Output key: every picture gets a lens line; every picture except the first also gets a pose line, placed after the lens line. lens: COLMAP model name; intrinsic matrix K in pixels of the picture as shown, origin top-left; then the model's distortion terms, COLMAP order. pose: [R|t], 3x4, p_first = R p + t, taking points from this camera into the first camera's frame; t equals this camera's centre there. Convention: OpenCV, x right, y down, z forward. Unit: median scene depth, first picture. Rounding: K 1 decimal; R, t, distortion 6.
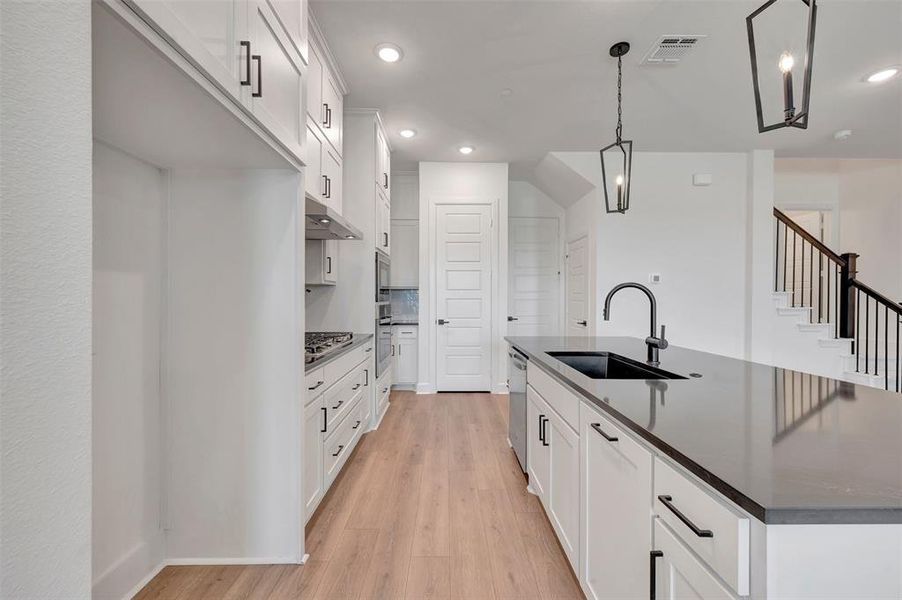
lens RADIAL K [[354.2, 0, 453.1], [0, 354.2, 296.3], [0, 0, 1]] dist [0.001164, 0.000085]
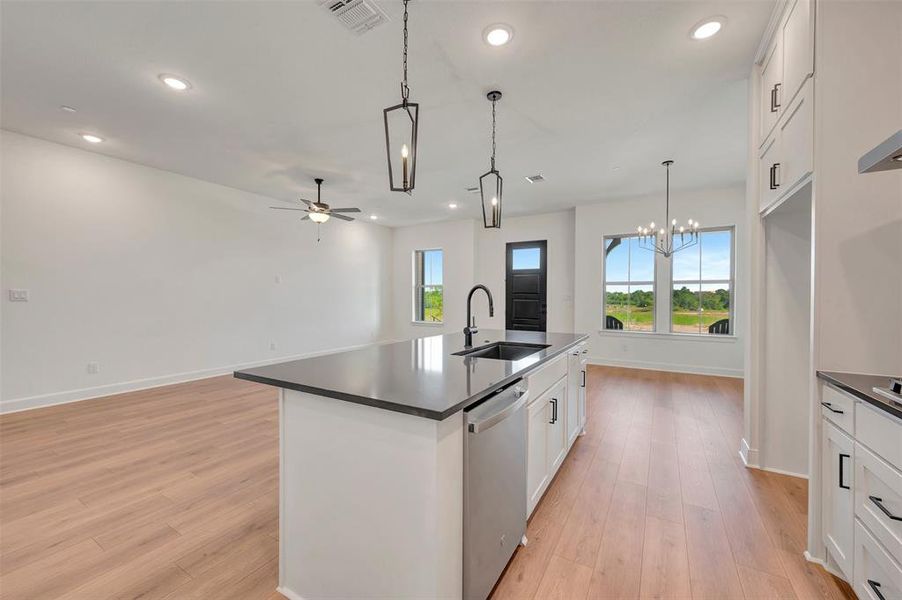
lens RADIAL K [[354.2, 0, 453.1], [0, 354.2, 296.3], [0, 0, 1]] dist [0.001164, 0.000085]
pose [[-0.853825, 0.000905, 0.520560, -0.040100], [-0.002454, 0.999980, -0.005763, 0.003602], [-0.520555, -0.006198, -0.853806, 1.194713]]
